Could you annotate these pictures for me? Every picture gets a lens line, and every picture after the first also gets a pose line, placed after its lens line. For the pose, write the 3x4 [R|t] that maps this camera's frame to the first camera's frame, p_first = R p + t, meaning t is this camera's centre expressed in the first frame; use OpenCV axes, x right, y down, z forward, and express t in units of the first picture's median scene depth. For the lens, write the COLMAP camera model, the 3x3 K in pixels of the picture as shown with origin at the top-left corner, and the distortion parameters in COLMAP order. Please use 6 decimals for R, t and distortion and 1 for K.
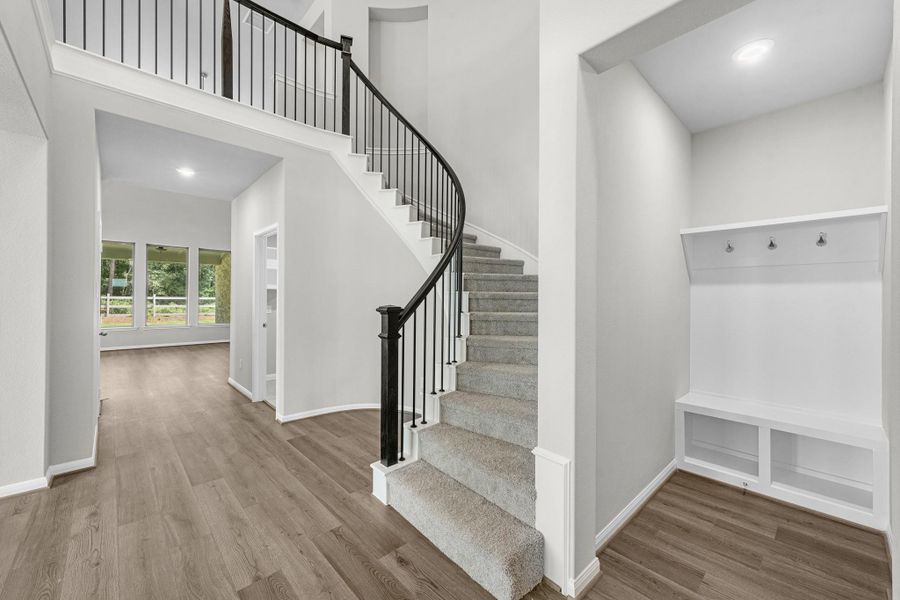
lens RADIAL K [[365.9, 0, 448.4], [0, 365.9, 295.3], [0, 0, 1]] dist [0.005378, -0.000148]
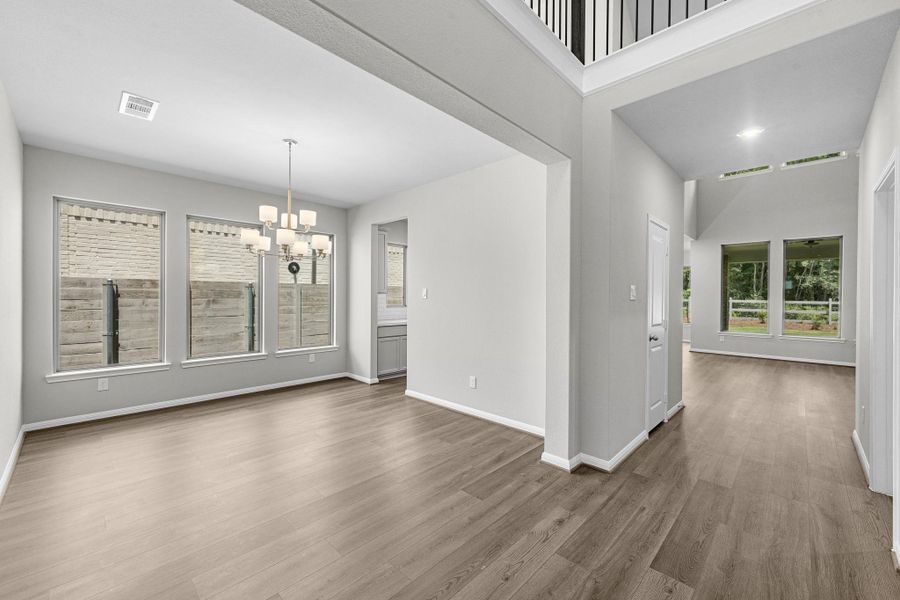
lens RADIAL K [[362.1, 0, 445.3], [0, 362.1, 296.9], [0, 0, 1]] dist [-0.001569, 0.000264]
pose [[0.045145, -0.004103, -0.998972, -0.011156], [-0.003800, 0.999984, -0.004279, 0.002464], [0.998973, 0.003989, 0.045129, 0.402817]]
